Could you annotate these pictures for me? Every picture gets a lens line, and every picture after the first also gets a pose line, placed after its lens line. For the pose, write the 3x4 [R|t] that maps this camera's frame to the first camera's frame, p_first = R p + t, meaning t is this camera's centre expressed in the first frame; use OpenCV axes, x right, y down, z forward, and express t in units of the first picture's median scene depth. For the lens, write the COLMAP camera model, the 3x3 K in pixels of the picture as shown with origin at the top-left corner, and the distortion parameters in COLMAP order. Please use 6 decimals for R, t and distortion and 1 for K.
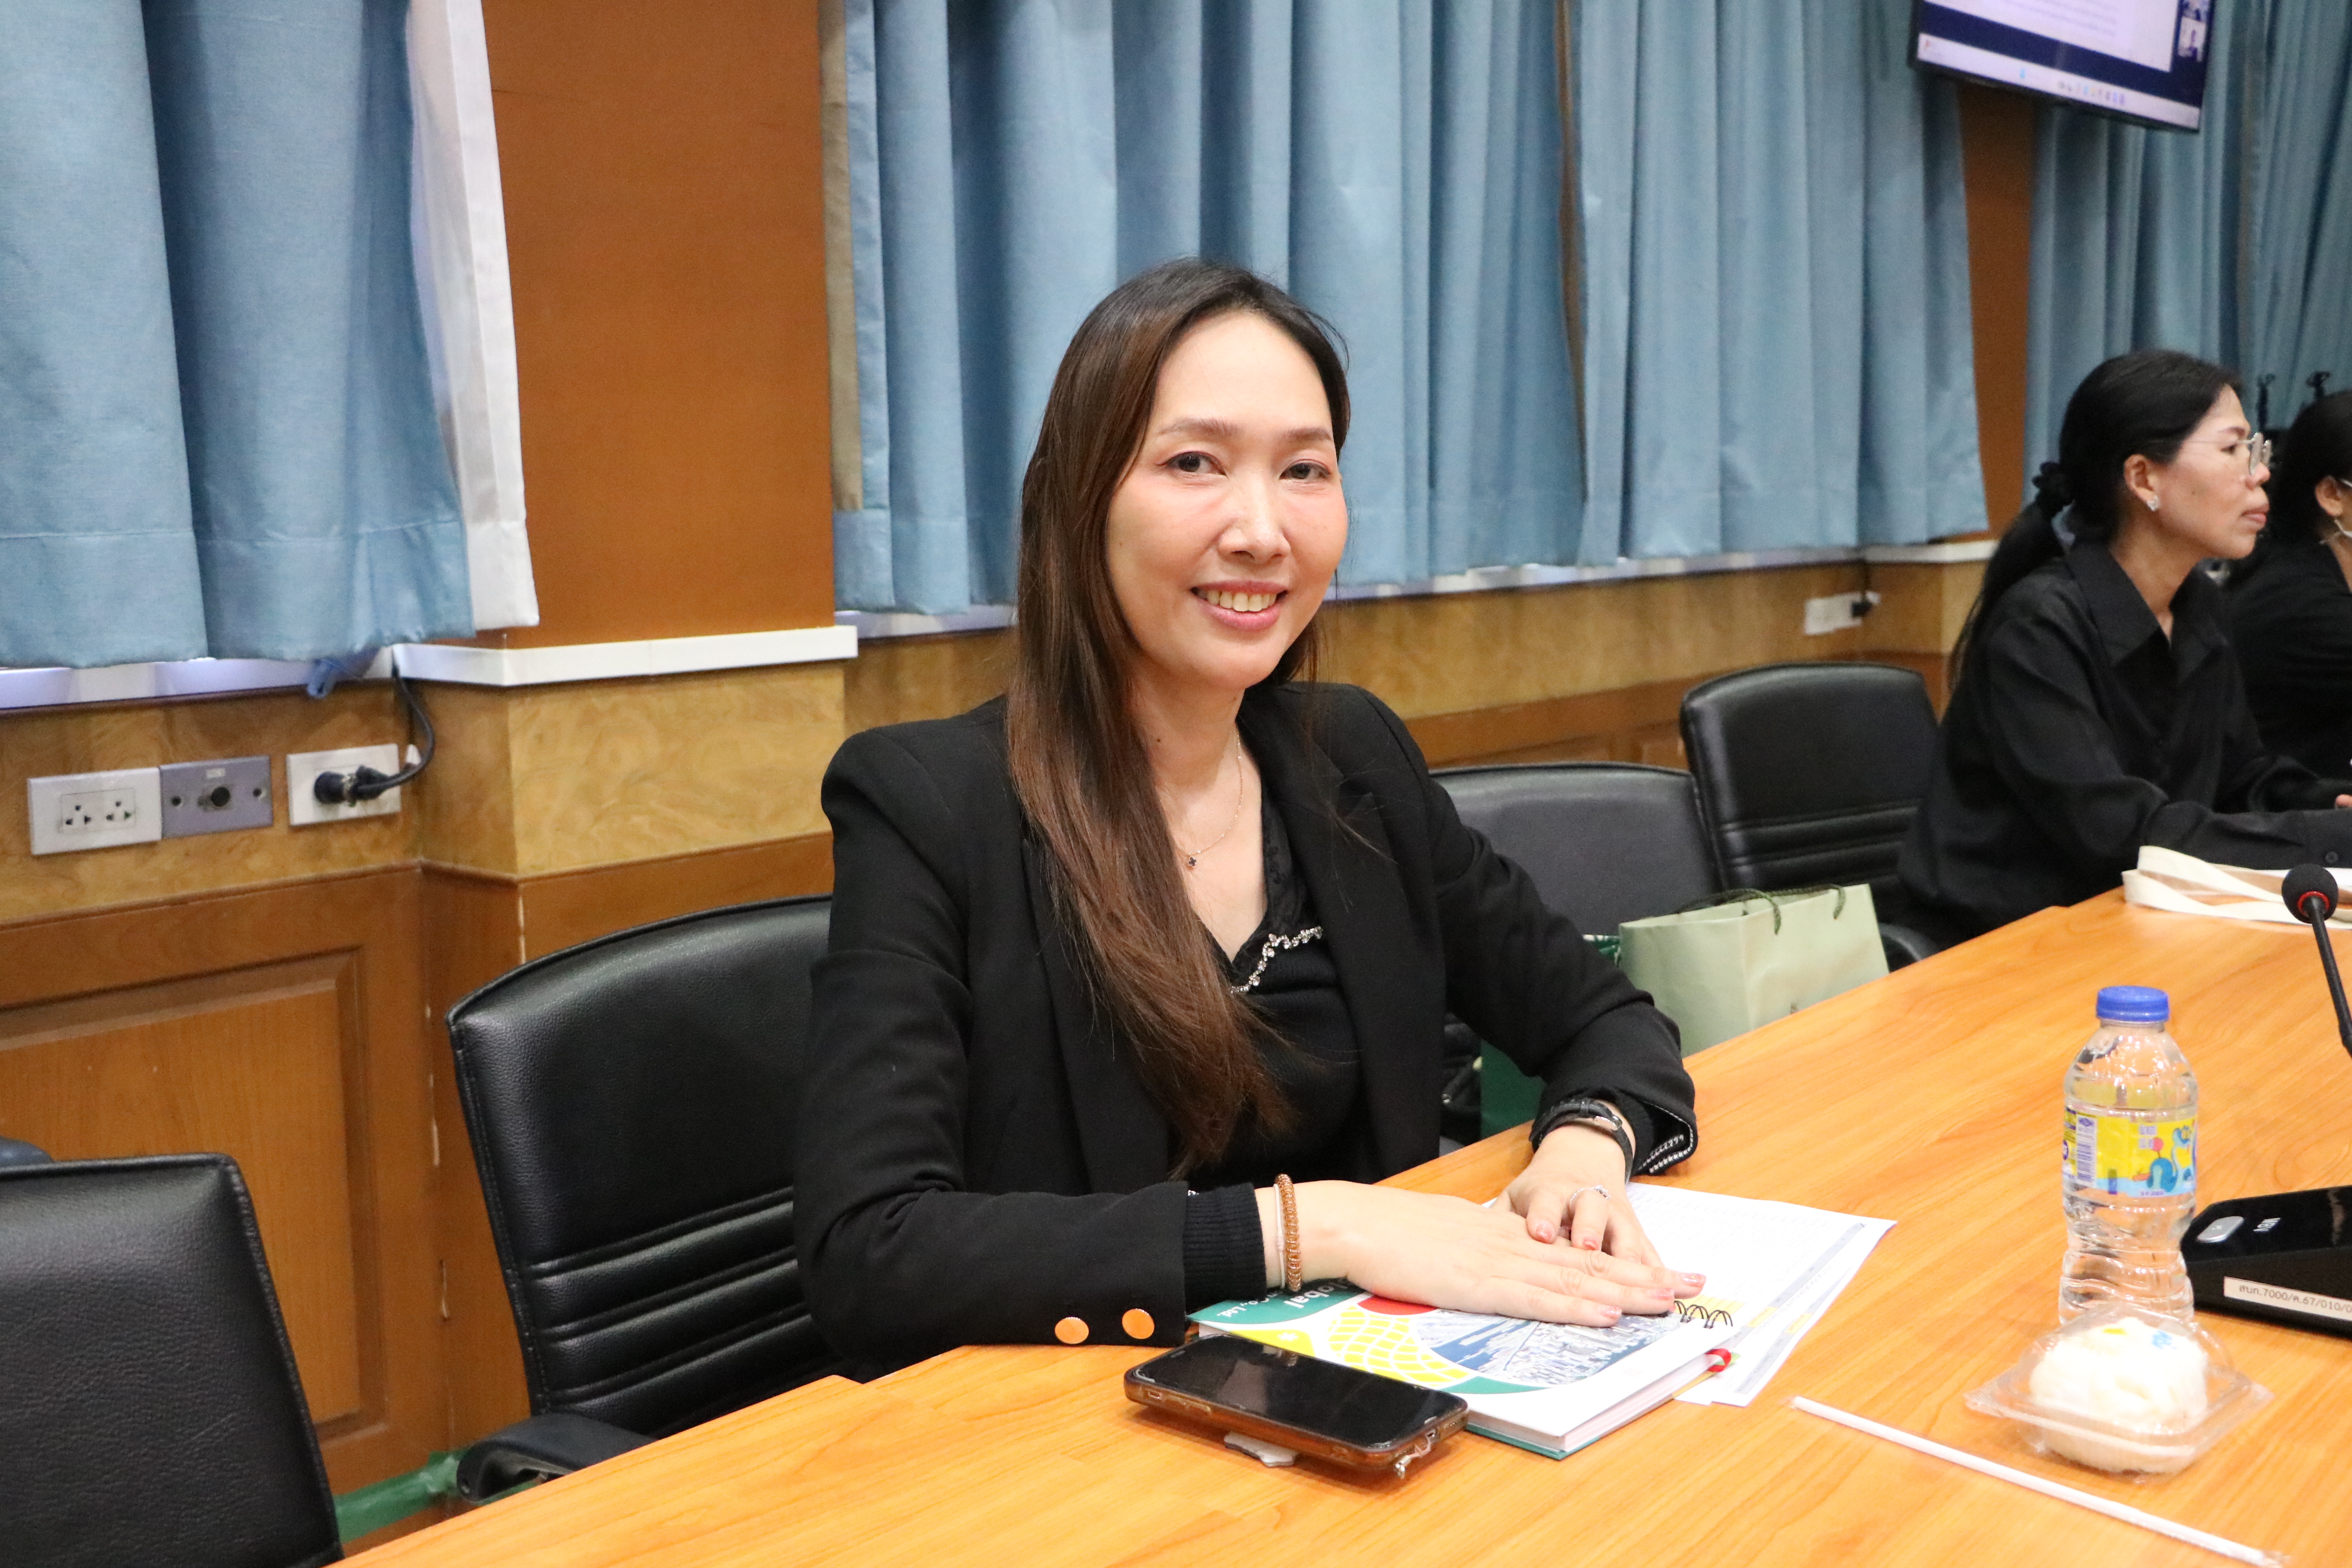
lens RADIAL K [[2690.6, 0, 1176.0], [0, 2690.6, 784.0], [0, 0, 1]] dist [-0.023595, -0.004815]
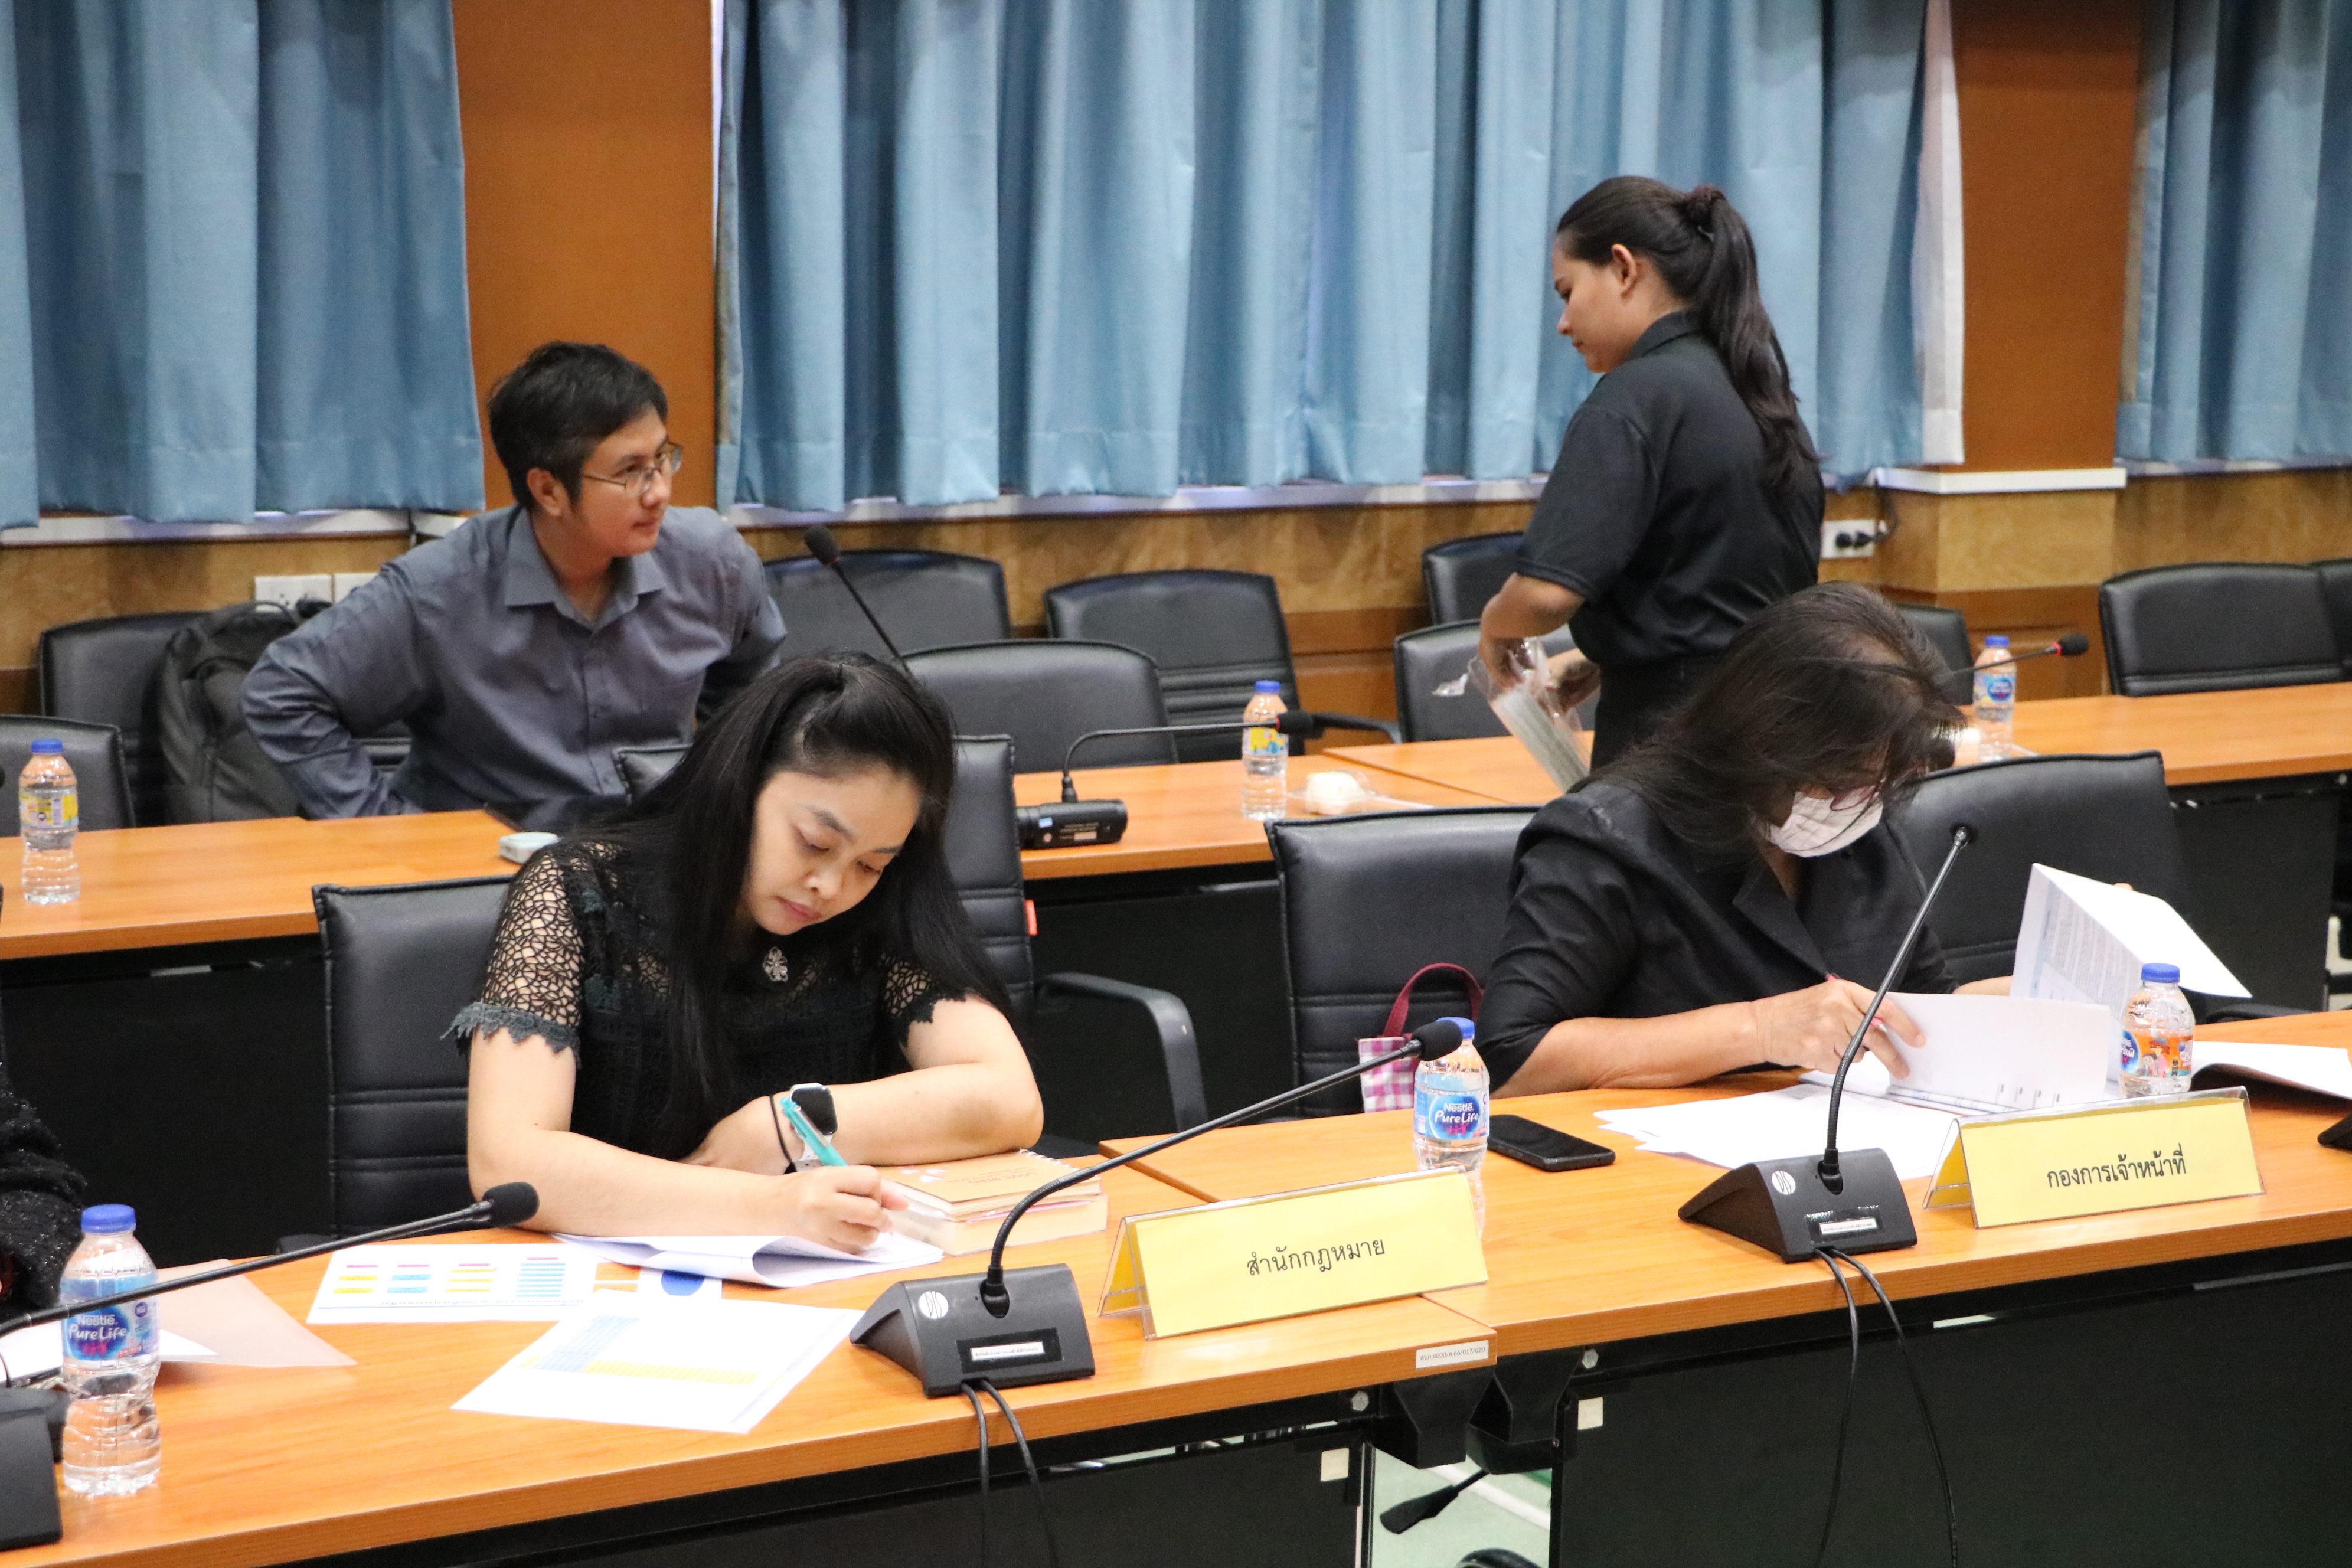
lens RADIAL K [[4553.5, 0, 1165.9], [0, 4553.5, 701.4], [0, 0, 1]] dist [0.437084, -0.030366]
pose [[0.951984, 0.069765, -0.298092, 0.217182], [-0.069164, 0.997526, 0.012578, 0.106888], [0.298232, 0.008643, 0.954454, -2.273681]]
